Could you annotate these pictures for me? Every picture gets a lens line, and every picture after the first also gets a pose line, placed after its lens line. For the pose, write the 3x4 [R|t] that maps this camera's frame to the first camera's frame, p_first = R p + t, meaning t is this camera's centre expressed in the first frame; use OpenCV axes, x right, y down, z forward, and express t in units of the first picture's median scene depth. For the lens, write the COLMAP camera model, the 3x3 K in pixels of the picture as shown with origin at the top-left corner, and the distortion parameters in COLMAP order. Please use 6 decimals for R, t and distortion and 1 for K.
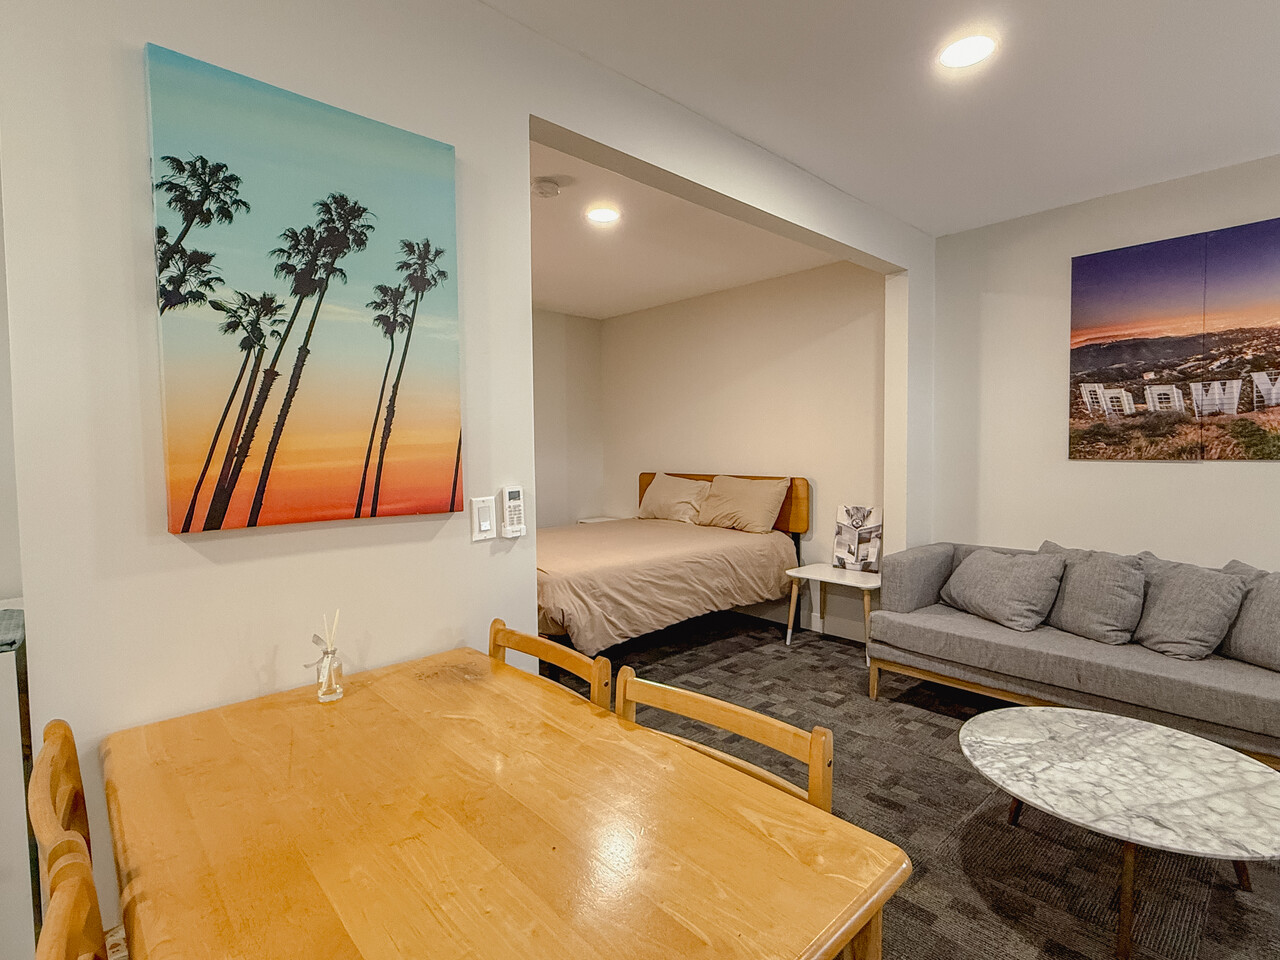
lens RADIAL K [[629.6, 0, 636.9], [0, 629.6, 477.8], [0, 0, 1]] dist [0.004295, -0.004857]
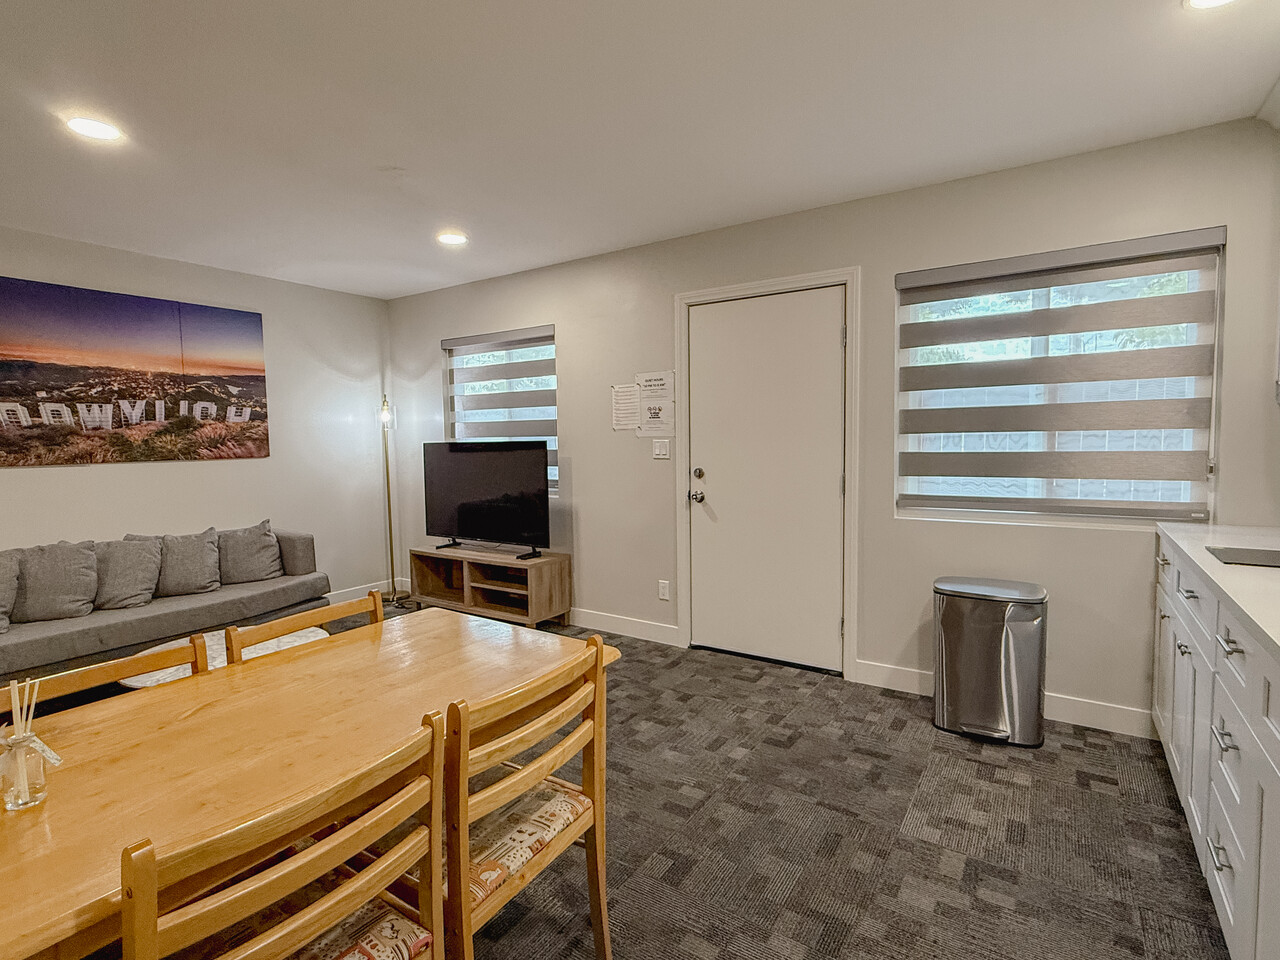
lens RADIAL K [[629.6, 0, 636.9], [0, 629.6, 477.8], [0, 0, 1]] dist [0.004295, -0.004857]
pose [[-0.238267, -0.046319, 0.970094, -0.576801], [0.065198, 0.995846, 0.063562, -0.007638], [-0.969009, 0.078393, -0.234257, 0.196613]]
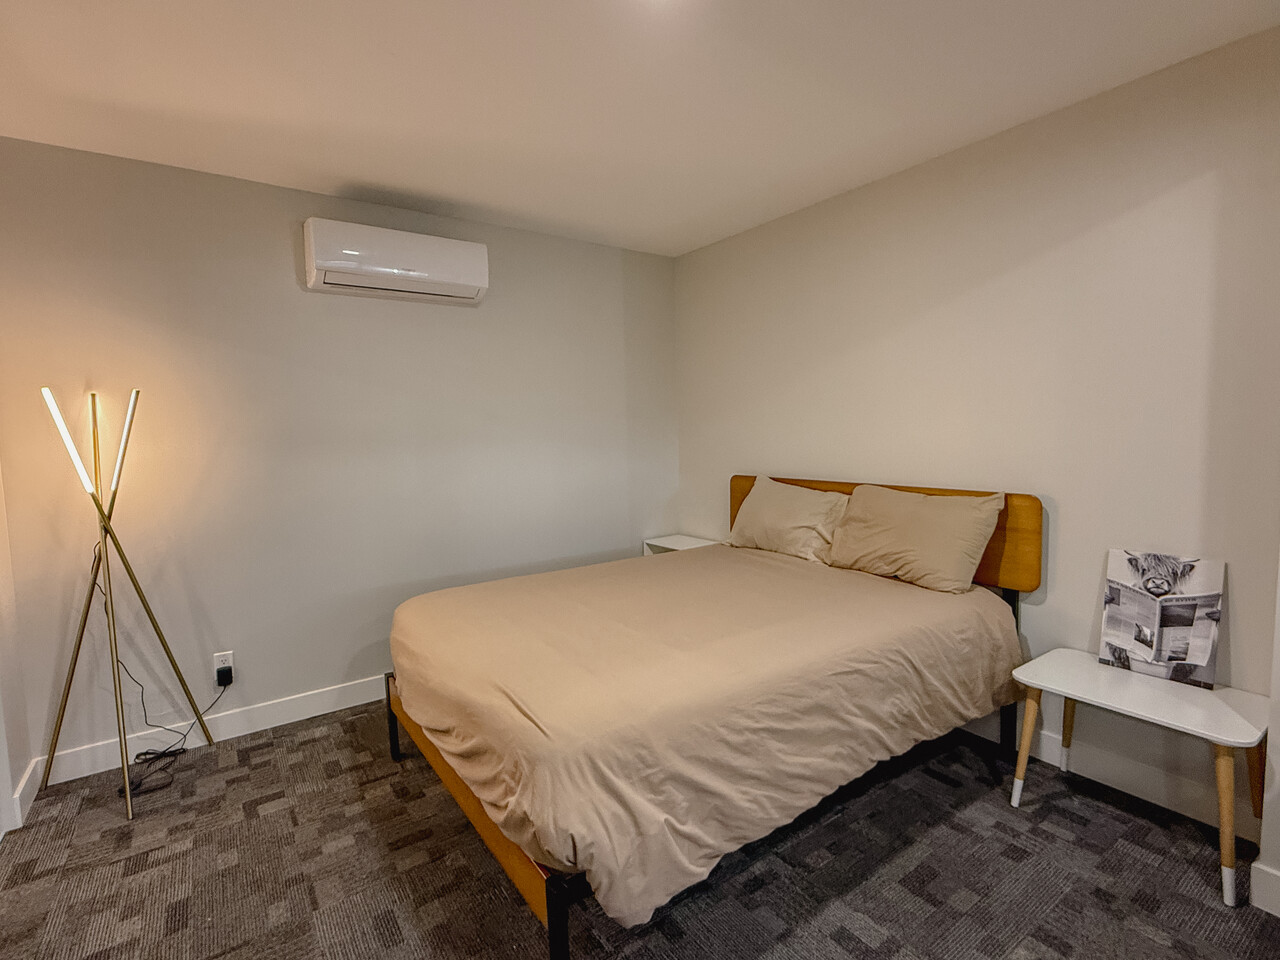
lens RADIAL K [[609.4, 0, 634.8], [0, 609.4, 478.5], [0, 0, 1]] dist [-0.003044, -0.000202]
pose [[0.990869, -0.002790, -0.134796, -0.018093], [0.007394, 0.999406, 0.033663, -0.049790], [0.134622, -0.034352, 0.990301, 0.585507]]
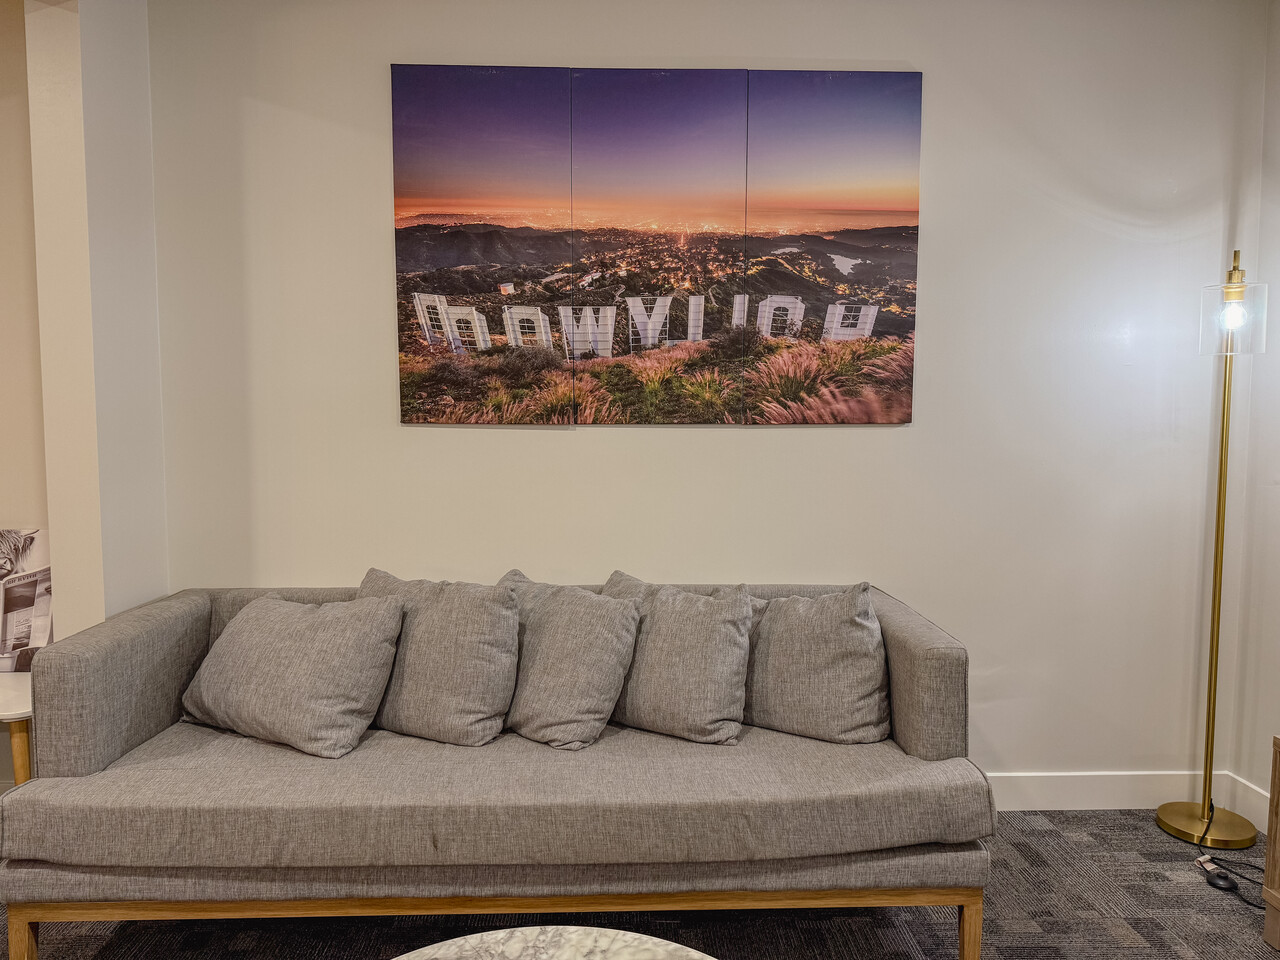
lens RADIAL K [[901.6, 0, 641.1], [0, 901.6, 483.3], [0, 0, 1]] dist [0.160082, -0.226725]
pose [[0.647903, -0.049537, 0.760110, 0.195652], [0.024644, 0.998724, 0.044081, -0.006268], [-0.761324, -0.009828, 0.648297, 0.299433]]
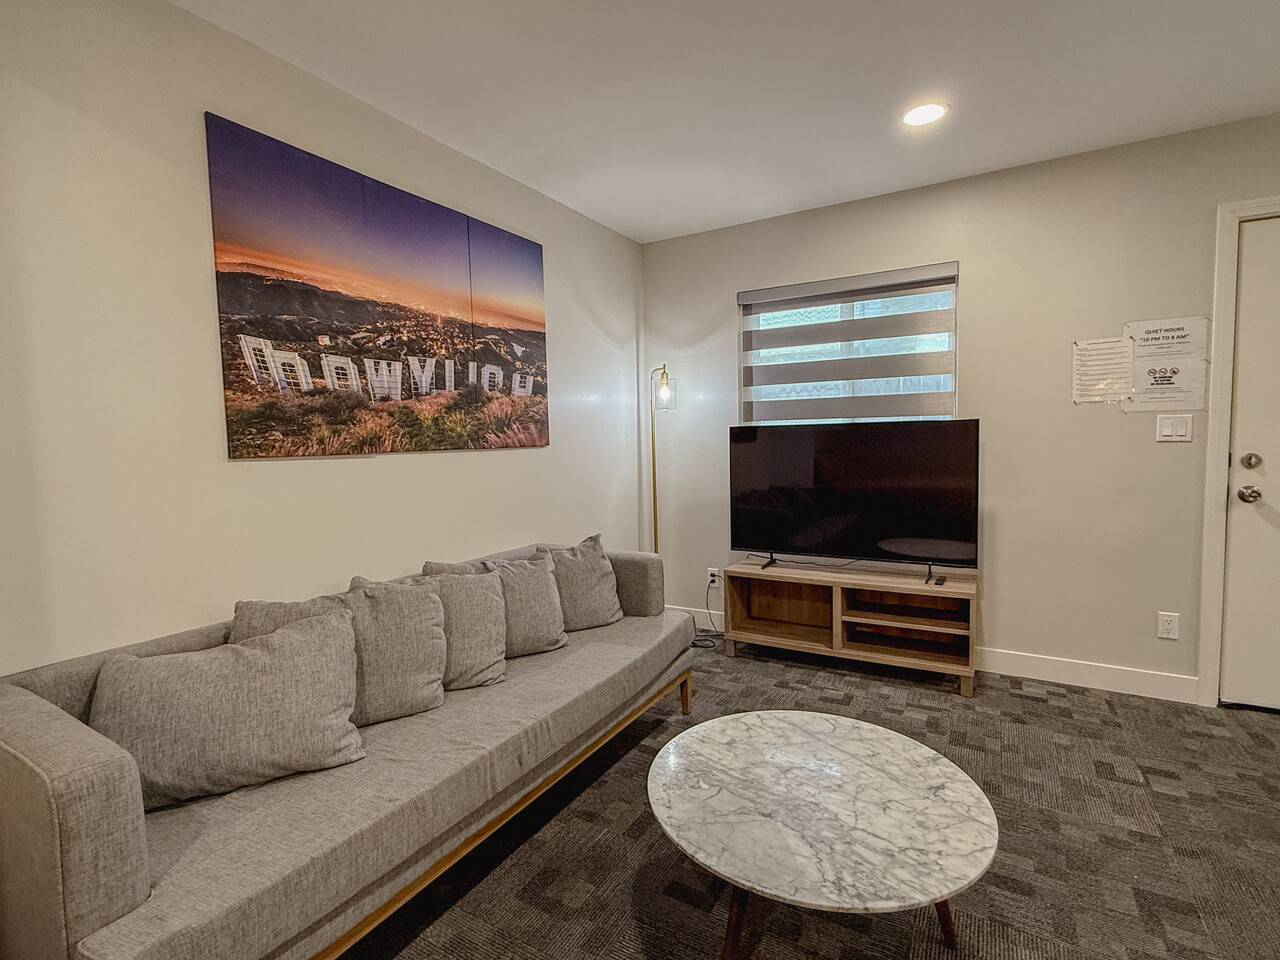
lens RADIAL K [[609.4, 0, 634.8], [0, 609.4, 478.5], [0, 0, 1]] dist [-0.003044, -0.000202]
pose [[-0.288894, -0.045937, 0.956259, 0.026023], [0.071564, 0.995017, 0.069419, -0.024588], [-0.954683, 0.088489, -0.284167, 0.829117]]
